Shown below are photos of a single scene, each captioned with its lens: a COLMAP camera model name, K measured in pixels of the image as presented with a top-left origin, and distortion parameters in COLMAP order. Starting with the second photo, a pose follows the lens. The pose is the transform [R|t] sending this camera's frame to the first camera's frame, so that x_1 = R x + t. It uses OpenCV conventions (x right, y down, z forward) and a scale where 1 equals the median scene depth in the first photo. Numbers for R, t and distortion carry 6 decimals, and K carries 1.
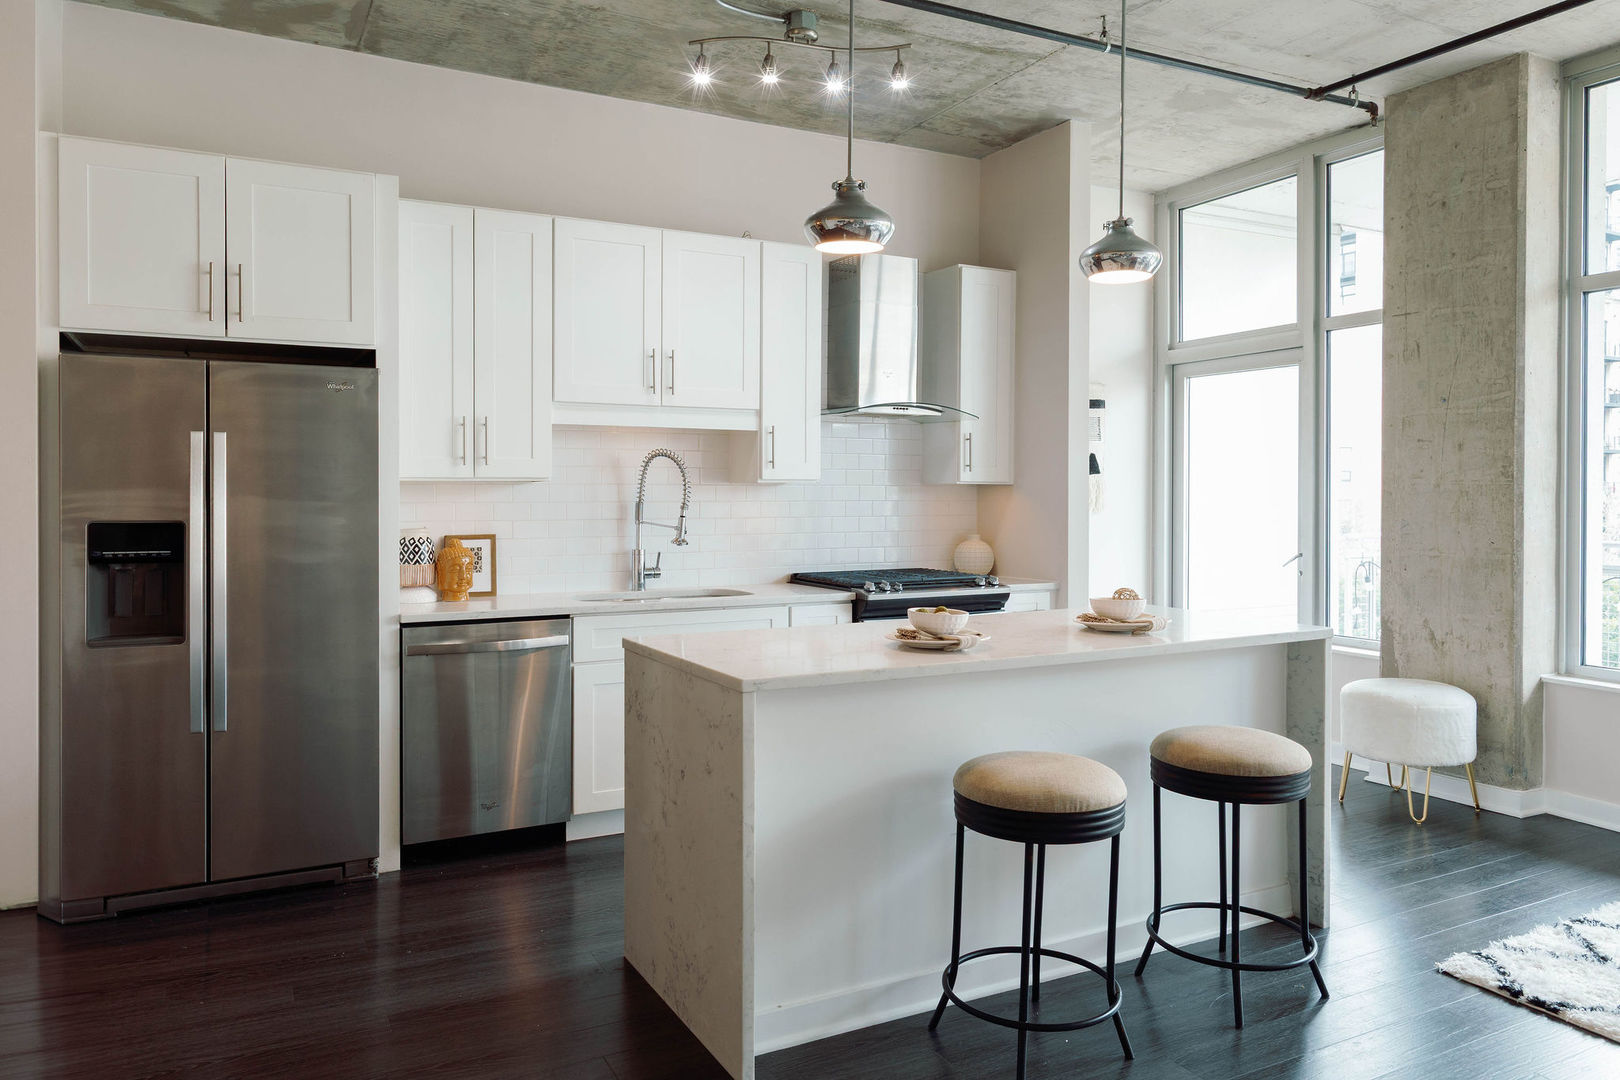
lens RADIAL K [[1126.8, 0, 840.9], [0, 1126.8, 515.6], [0, 0, 1]] dist [-0.006982, 0.004163]
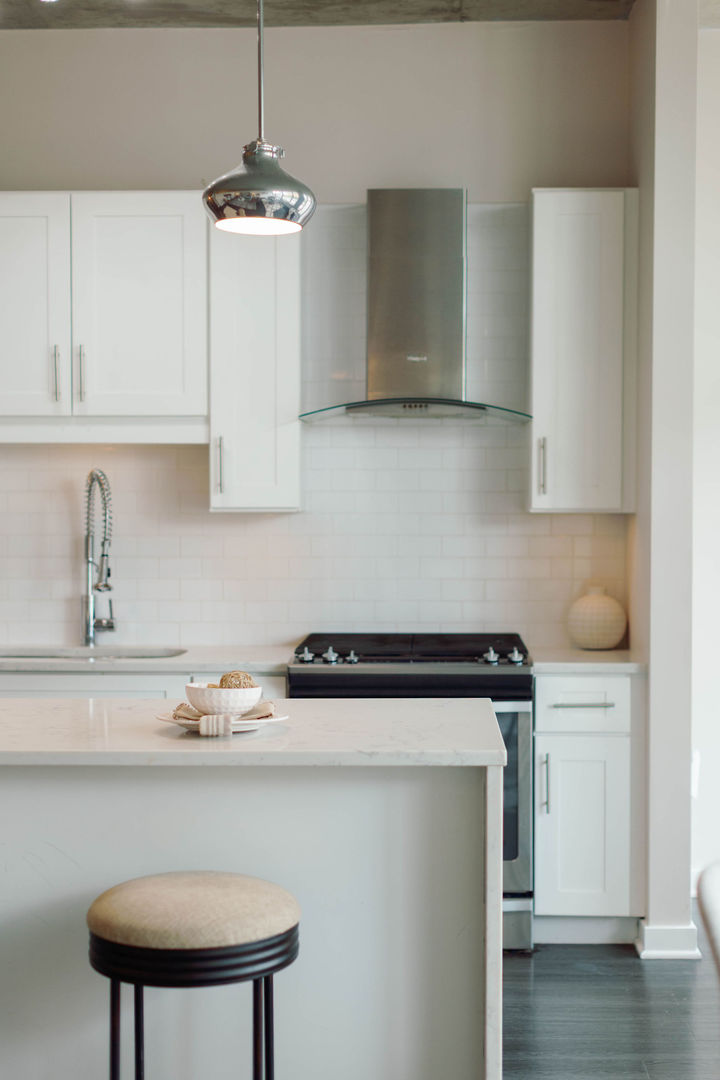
lens RADIAL K [[1594.0, 0, 360.0], [0, 1594.0, 567.7], [0, 0, 1]] dist [0.013448, -0.023990]
pose [[0.859462, 0.020072, -0.510806, 0.593884], [-0.009972, 0.999697, 0.022504, -0.017472], [0.511103, -0.014247, 0.859401, 0.133681]]
